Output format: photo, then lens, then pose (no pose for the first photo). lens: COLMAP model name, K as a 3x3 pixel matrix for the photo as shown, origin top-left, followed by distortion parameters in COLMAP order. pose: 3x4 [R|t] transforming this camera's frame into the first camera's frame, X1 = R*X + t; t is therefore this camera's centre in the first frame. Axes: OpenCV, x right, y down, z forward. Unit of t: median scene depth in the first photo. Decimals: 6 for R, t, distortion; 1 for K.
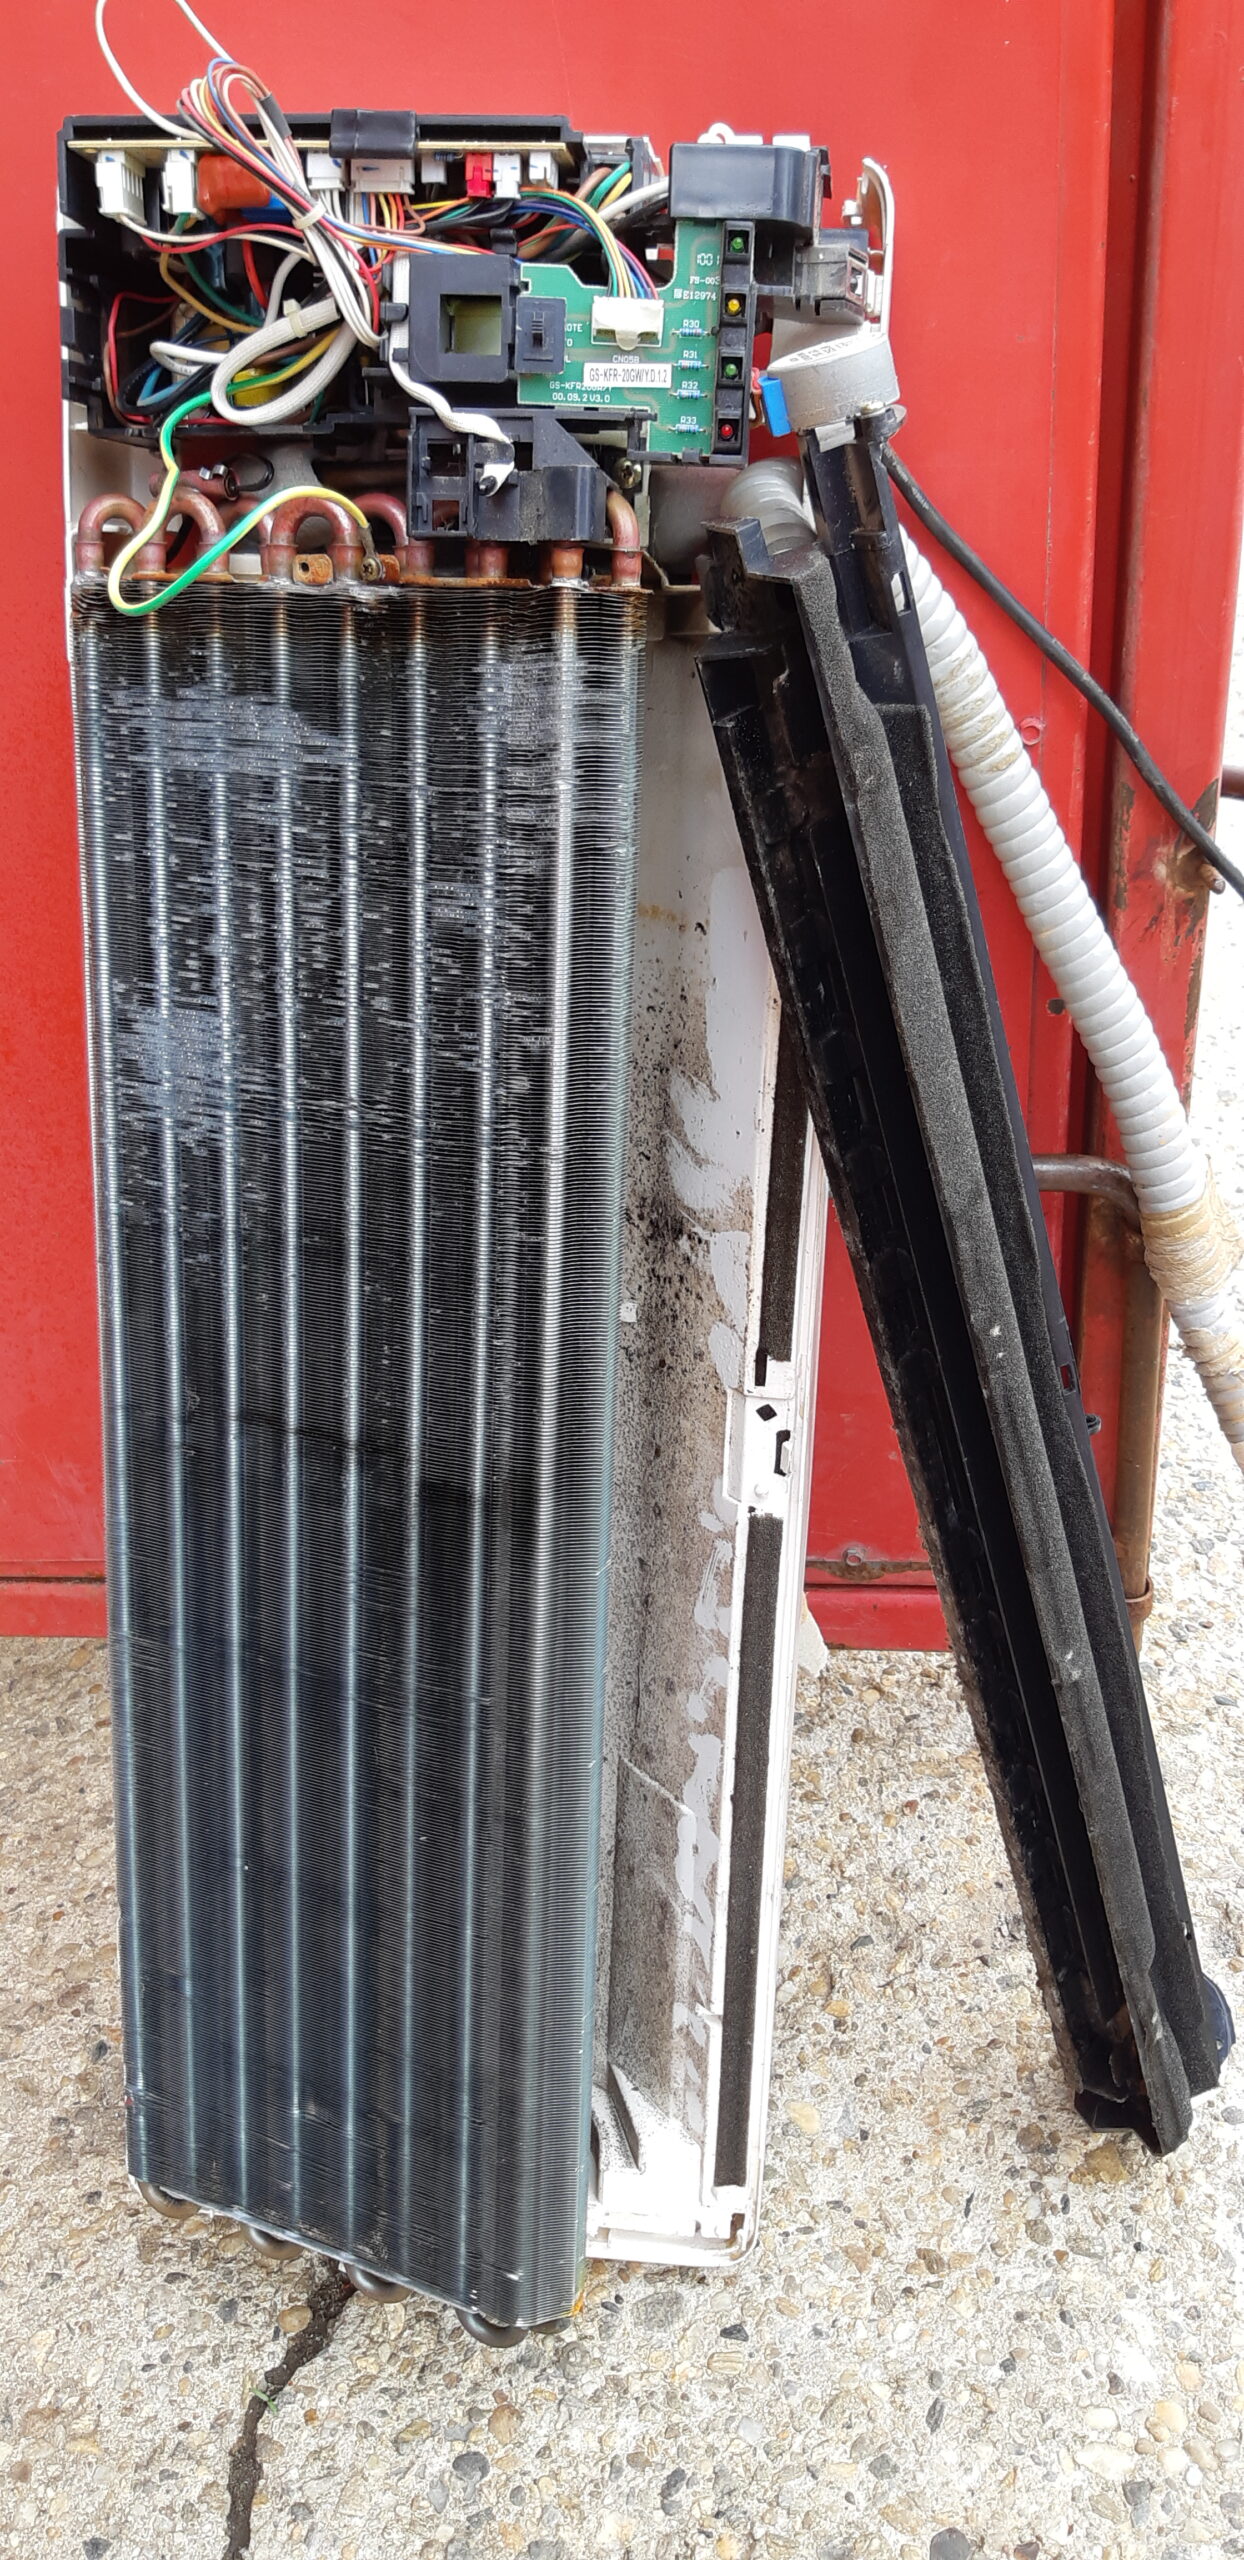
lens RADIAL K [[2013.6, 0, 622.0], [0, 2013.6, 1280.0], [0, 0, 1]] dist [0.060580, -0.163168]
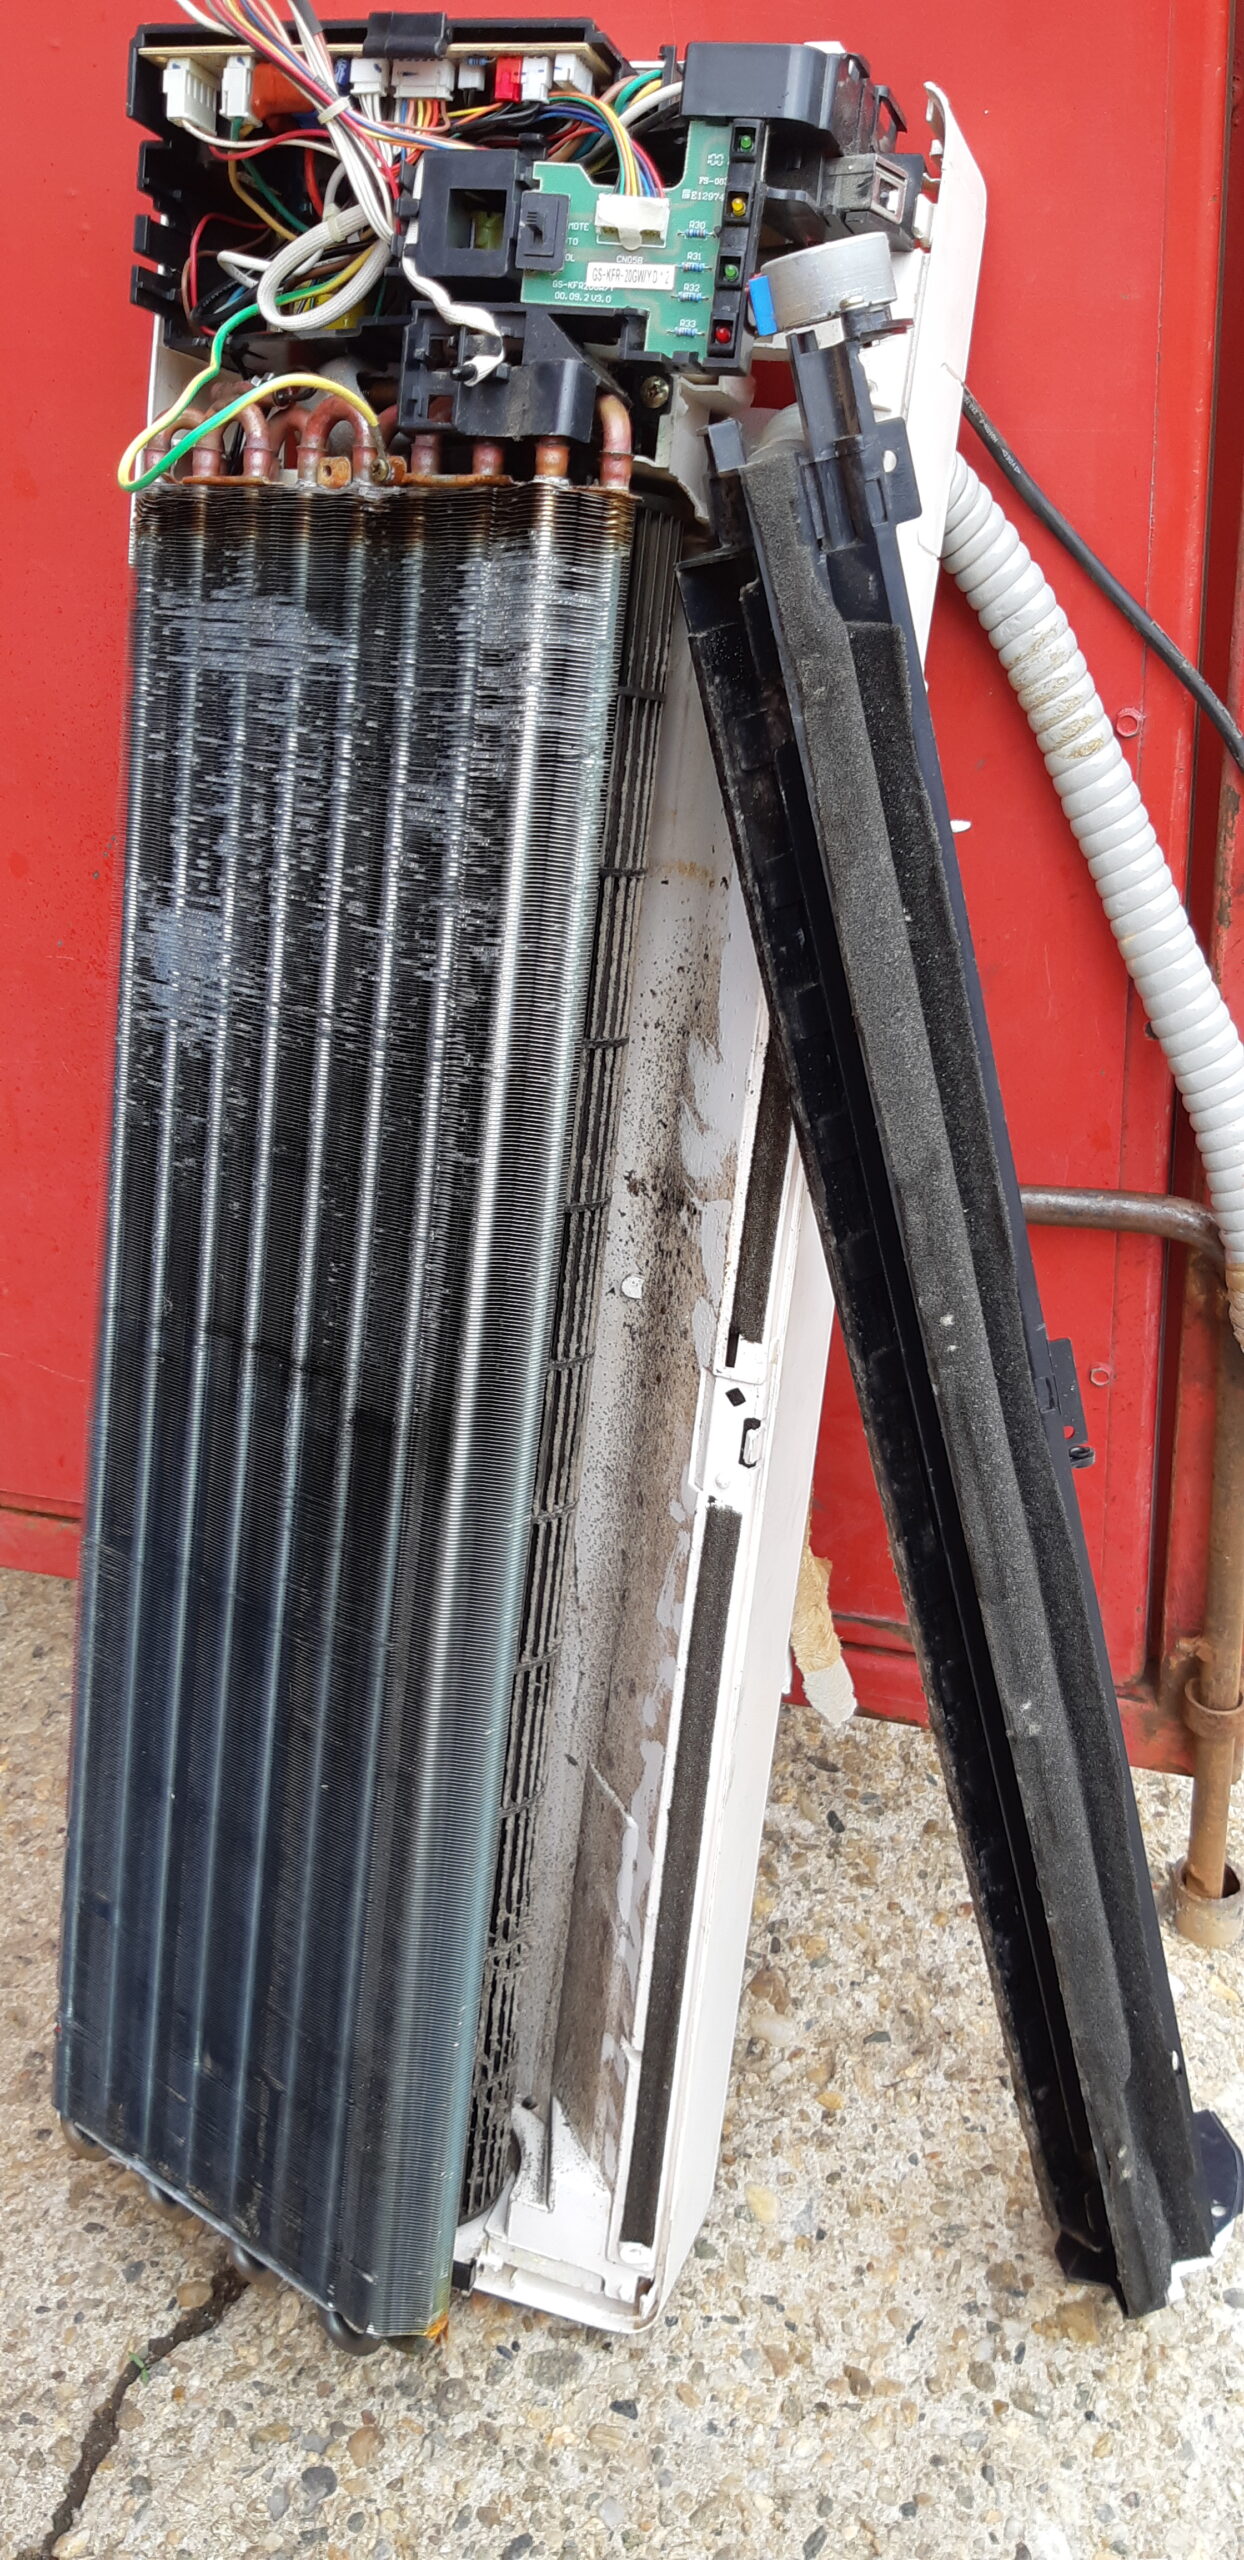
lens RADIAL K [[2013.3, 0, 614.7], [0, 2013.3, 1270.2], [0, 0, 1]] dist [0.055316, -0.151287]
pose [[0.973252, 0.121603, -0.194917, 0.194956], [-0.134970, 0.989221, -0.056783, 0.069012], [0.185911, 0.081572, 0.979175, 0.062531]]
